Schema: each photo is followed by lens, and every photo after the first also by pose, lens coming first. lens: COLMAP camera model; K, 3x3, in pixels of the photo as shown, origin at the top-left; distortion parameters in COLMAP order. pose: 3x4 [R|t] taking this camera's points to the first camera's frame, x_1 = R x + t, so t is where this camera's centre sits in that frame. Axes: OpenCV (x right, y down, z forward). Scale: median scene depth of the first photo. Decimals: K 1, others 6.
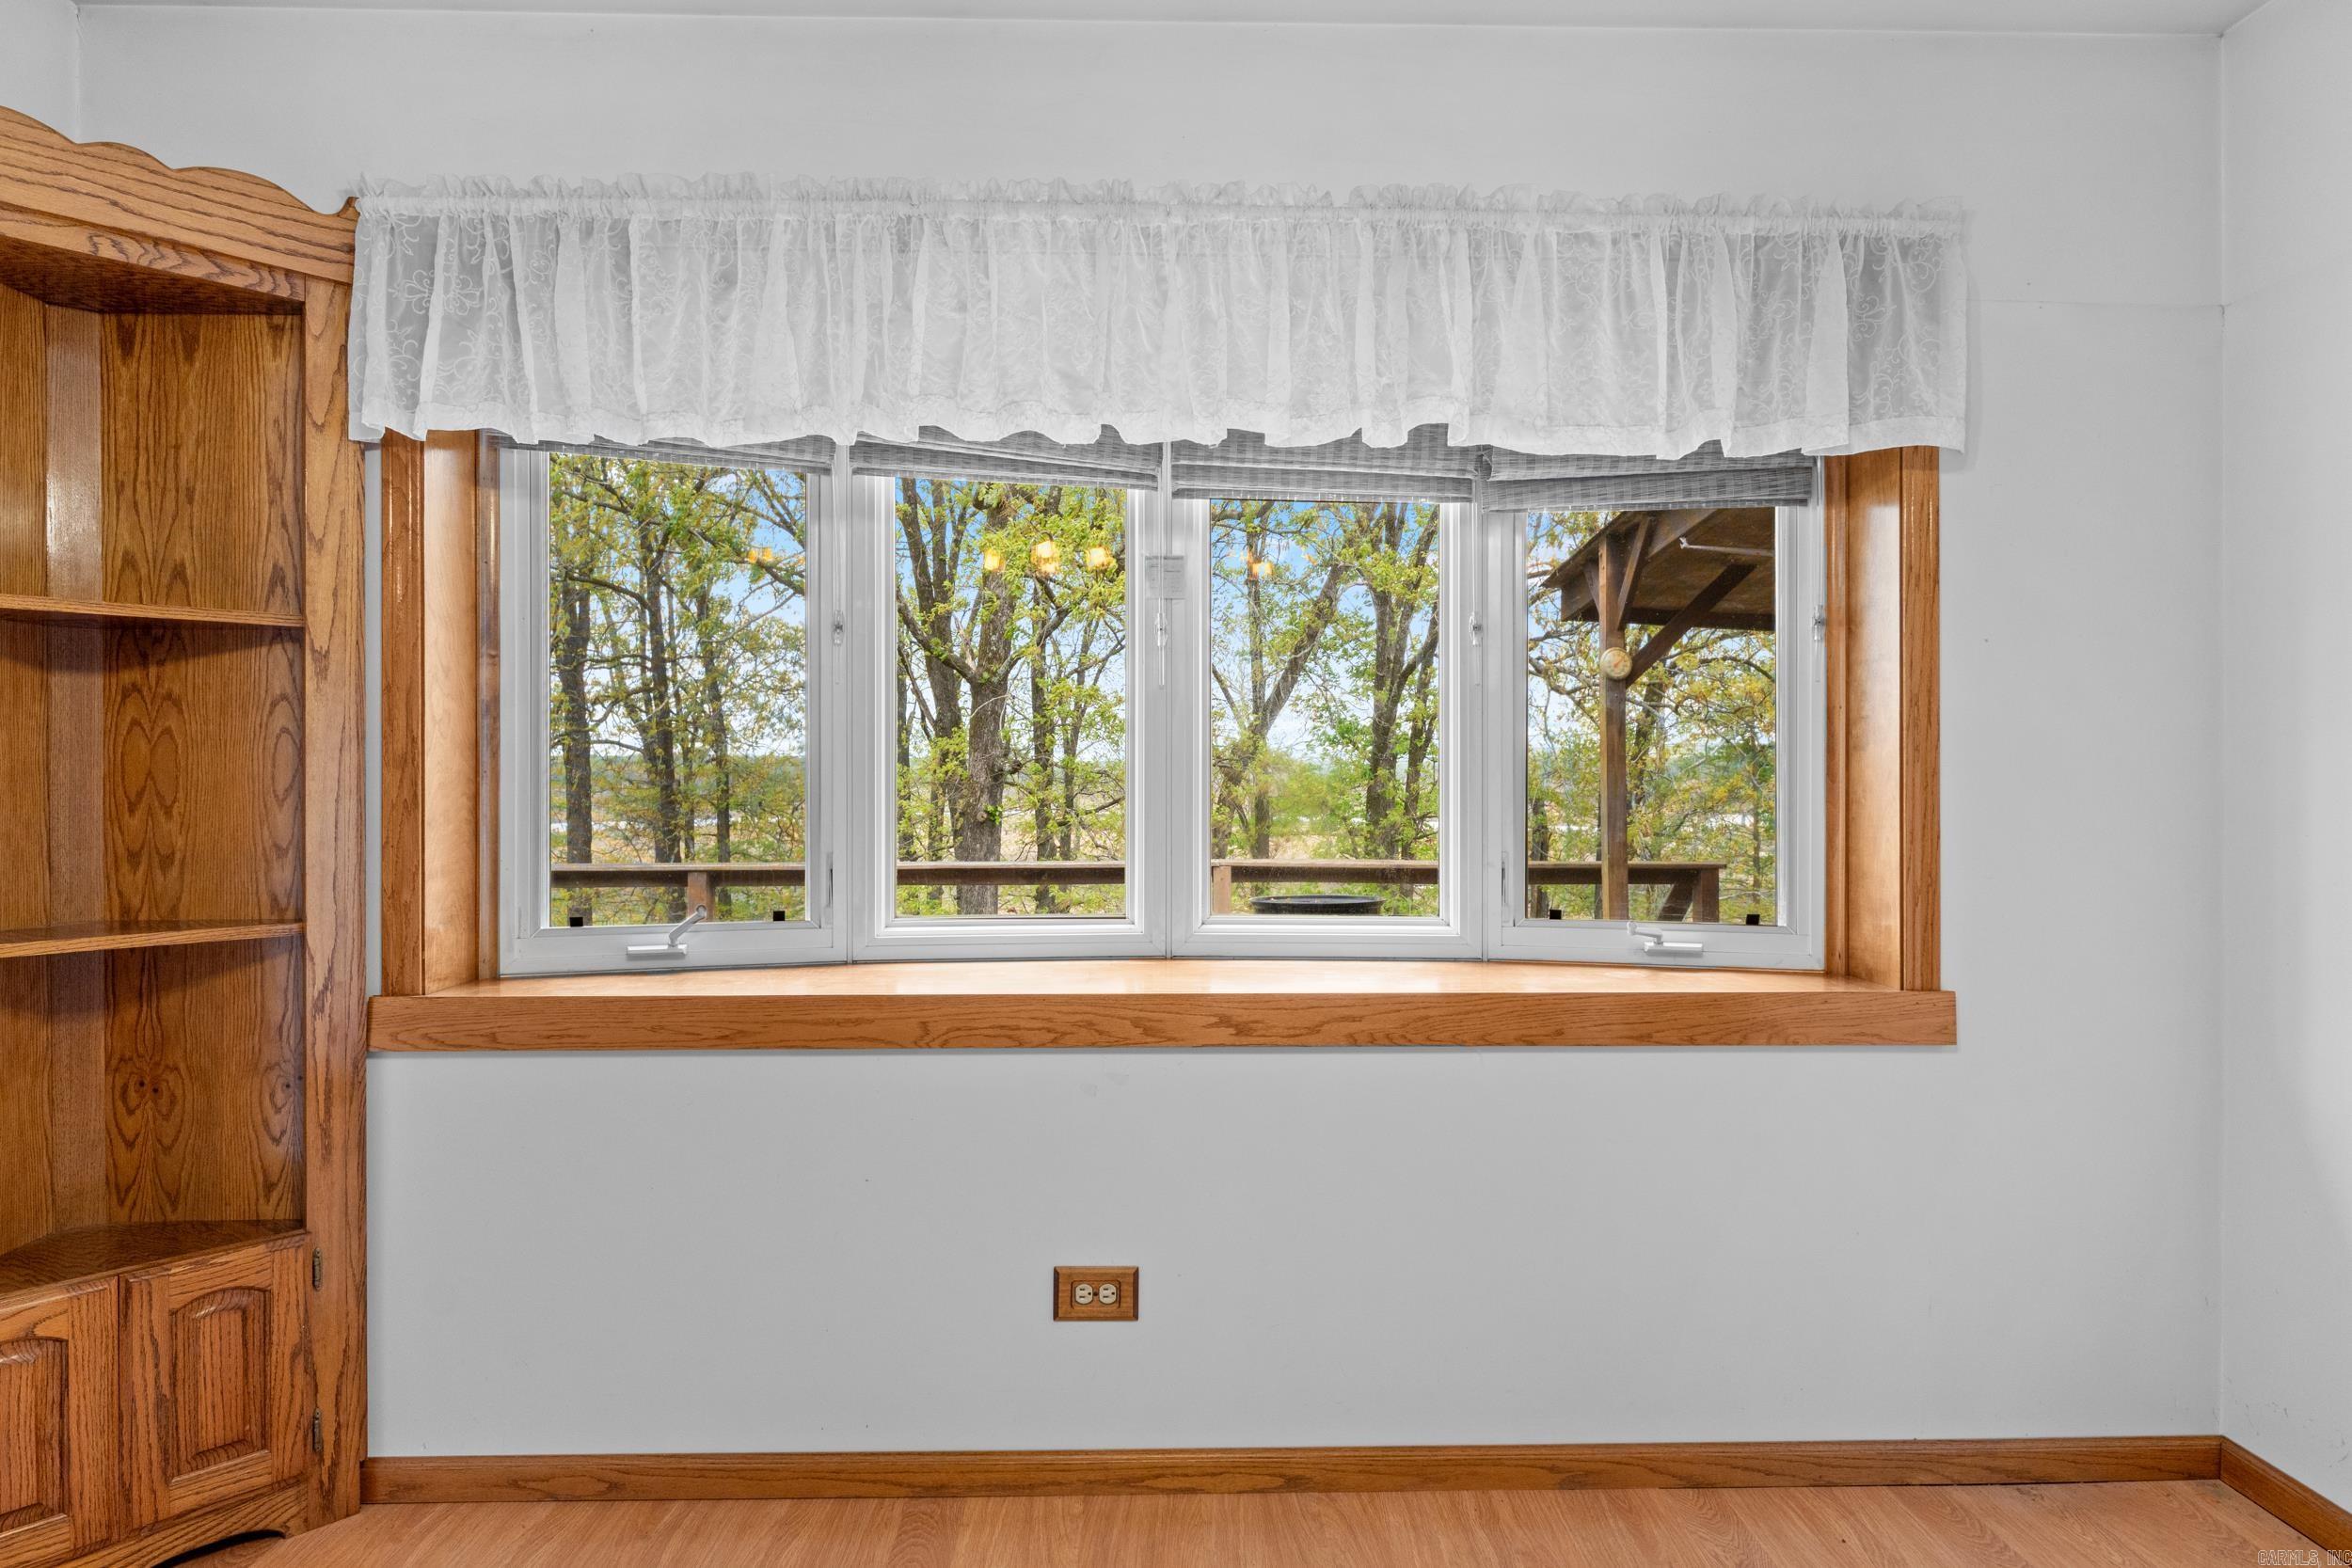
lens RADIAL K [[1365.9, 0, 1179.3], [0, 1365.9, 779.6], [0, 0, 1]] dist [-0.005363, 0.001761]
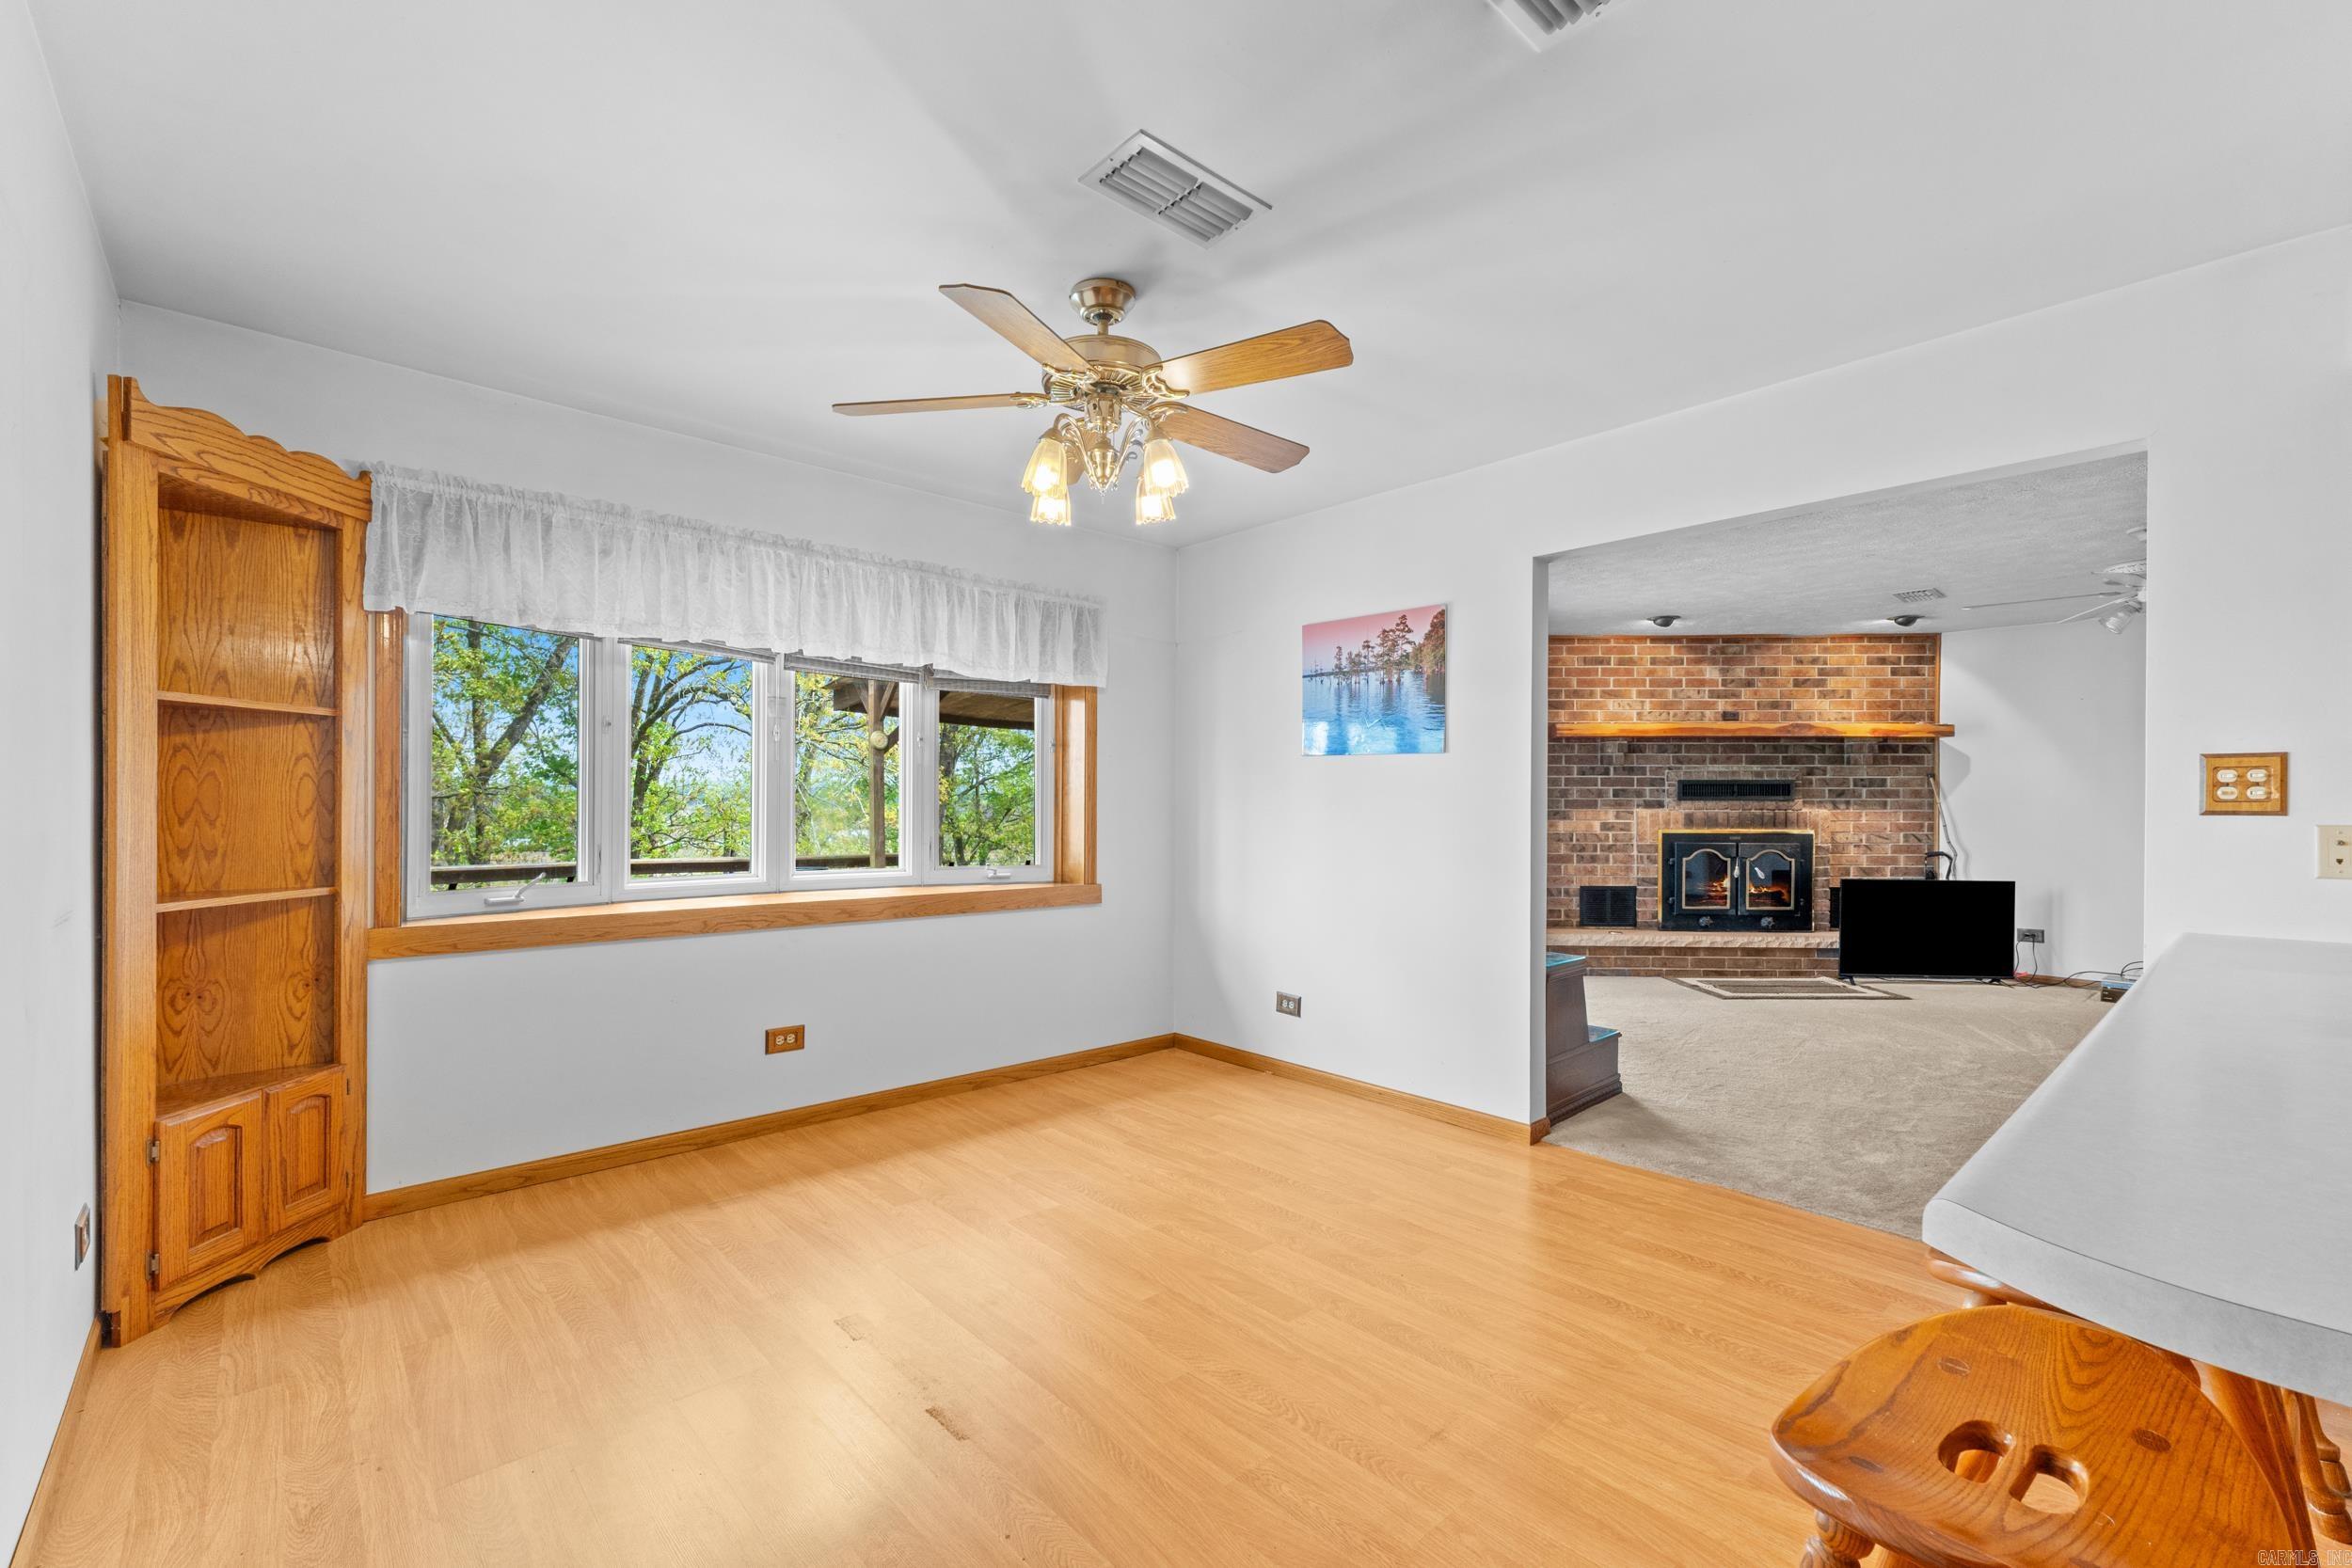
lens RADIAL K [[999.2, 0, 1173.0], [0, 999.2, 806.0], [0, 0, 1]] dist [0.001680, 0.000230]
pose [[0.760912, 0.003217, 0.648847, -0.645277], [-0.003430, 0.999994, -0.000936, -0.000104], [-0.648846, -0.001513, 0.760918, -0.642216]]
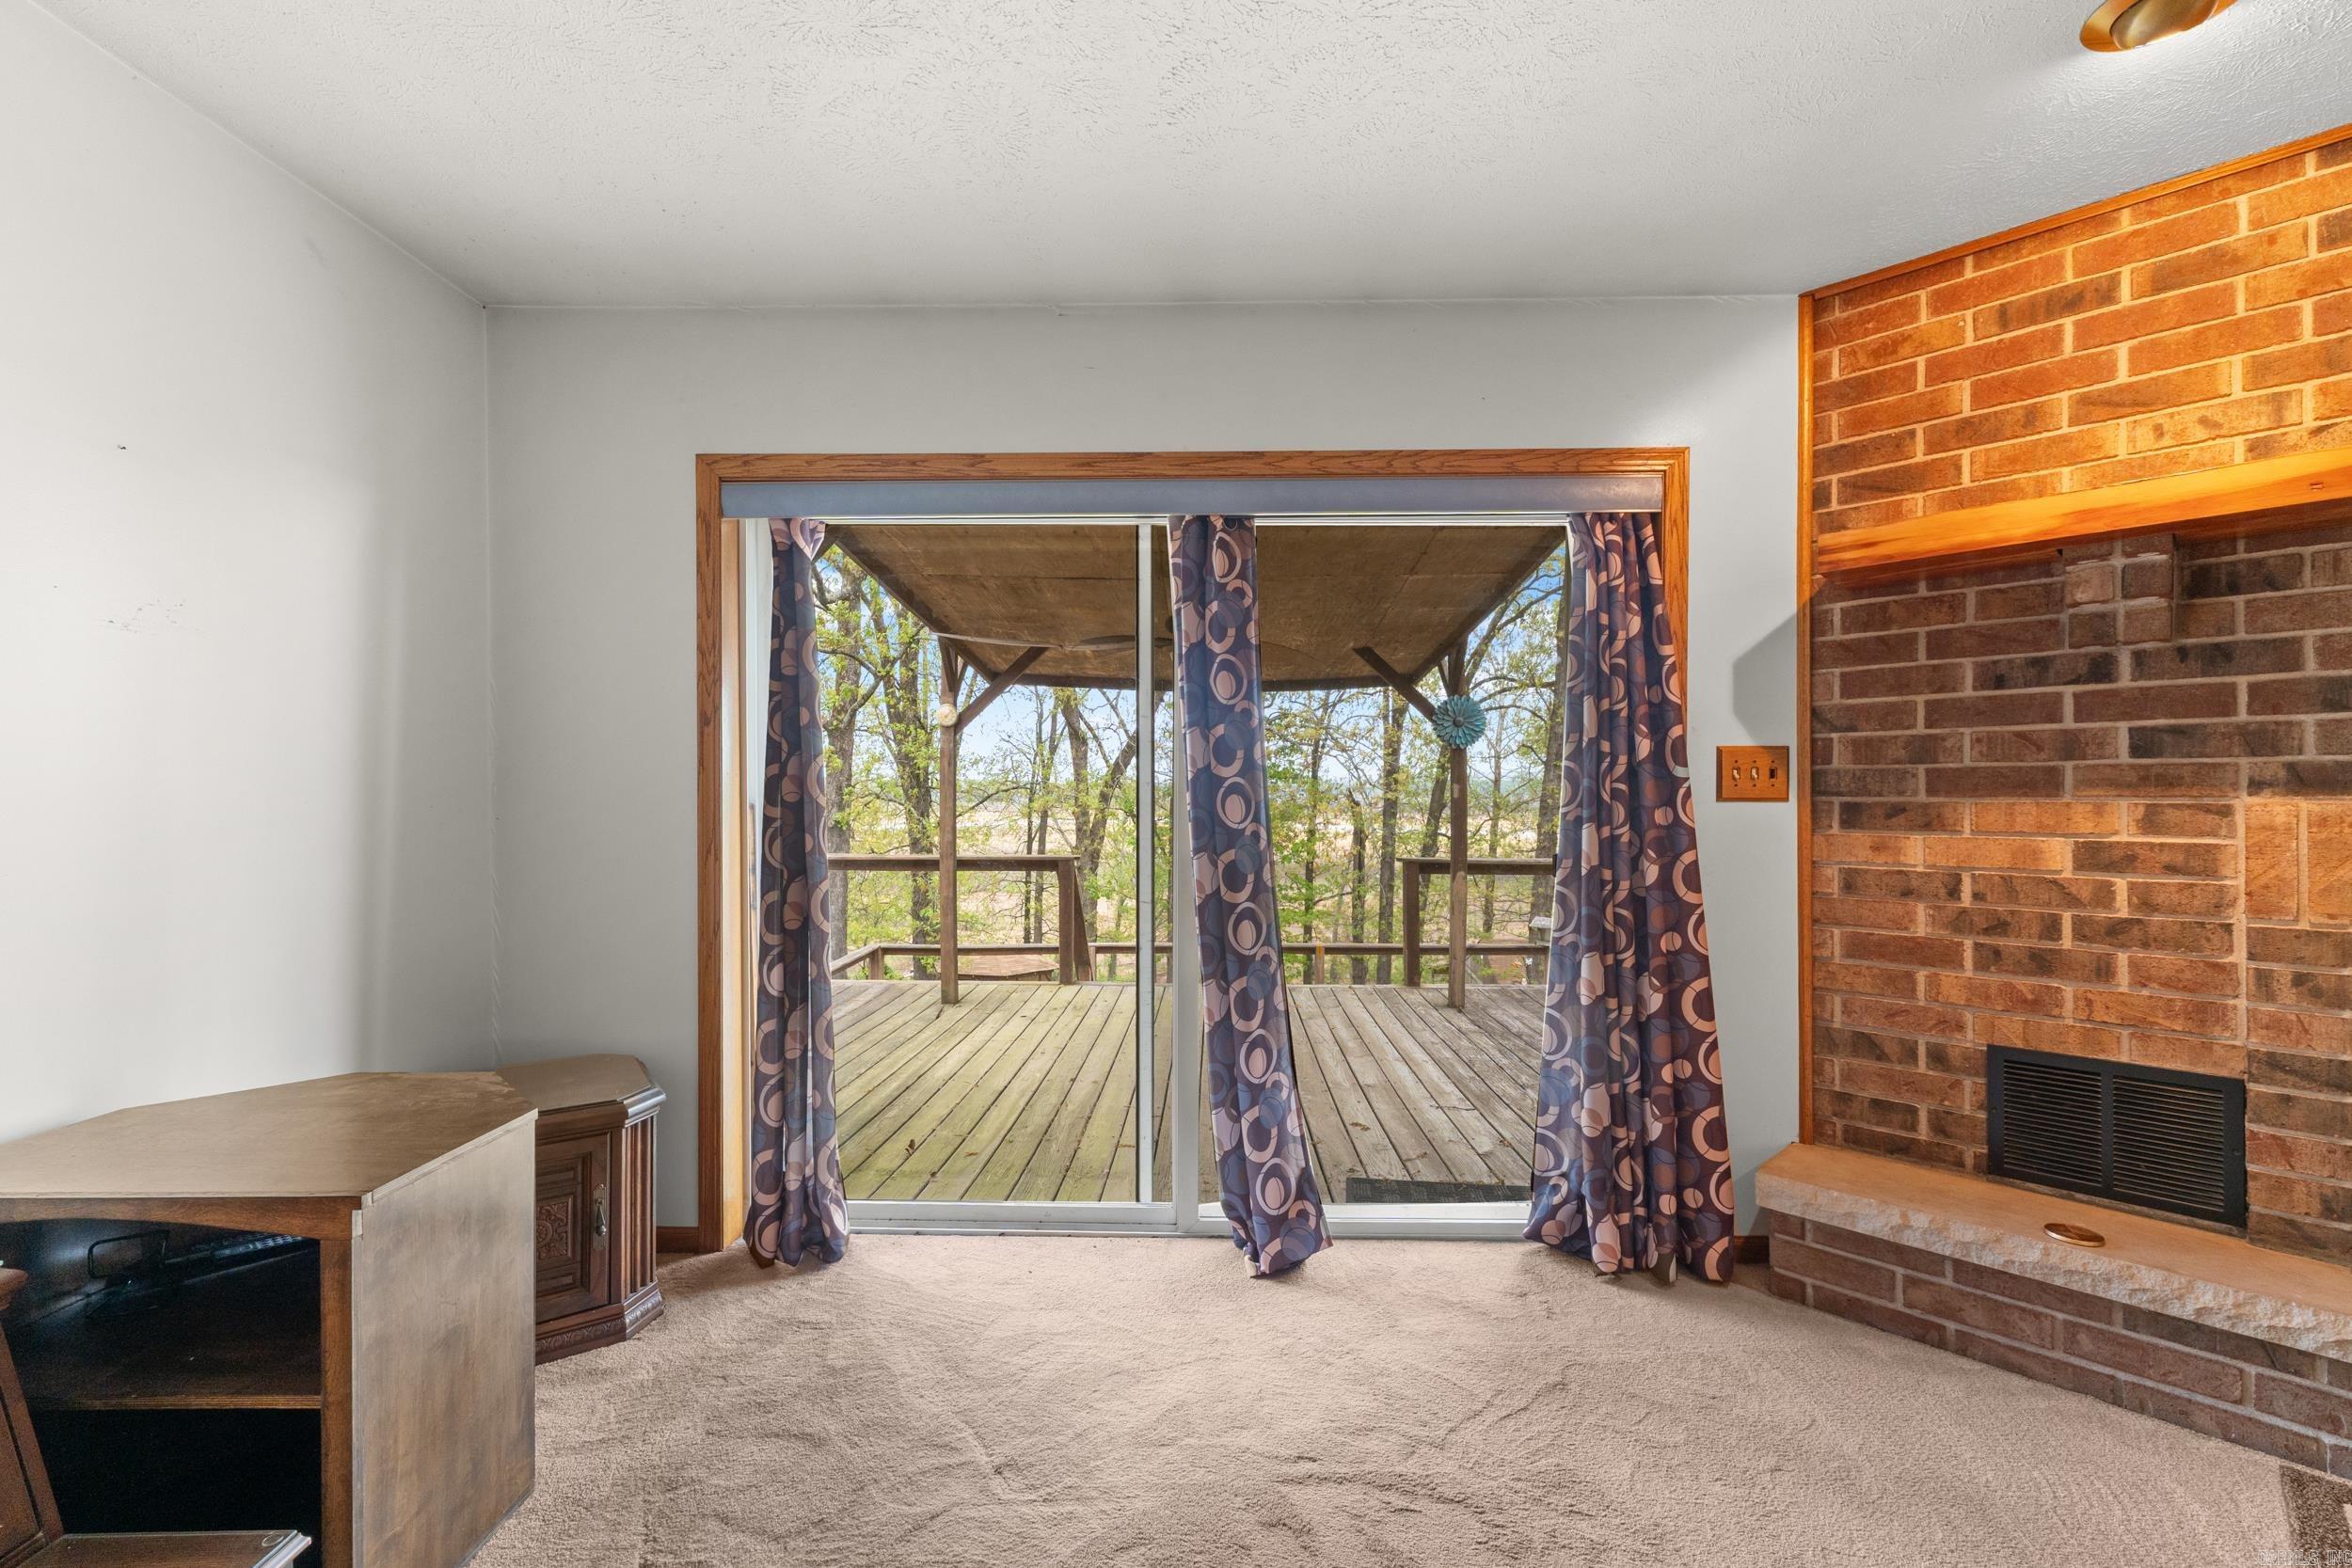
lens RADIAL K [[1011.3, 0, 1171.3], [0, 1011.3, 800.0], [0, 0, 1]] dist [0.014473, -0.004790]
pose [[0.998309, -0.000289, -0.058125, 1.747597], [0.000484, 0.999994, 0.003331, 0.000525], [0.058124, -0.003354, 0.998304, -0.098812]]
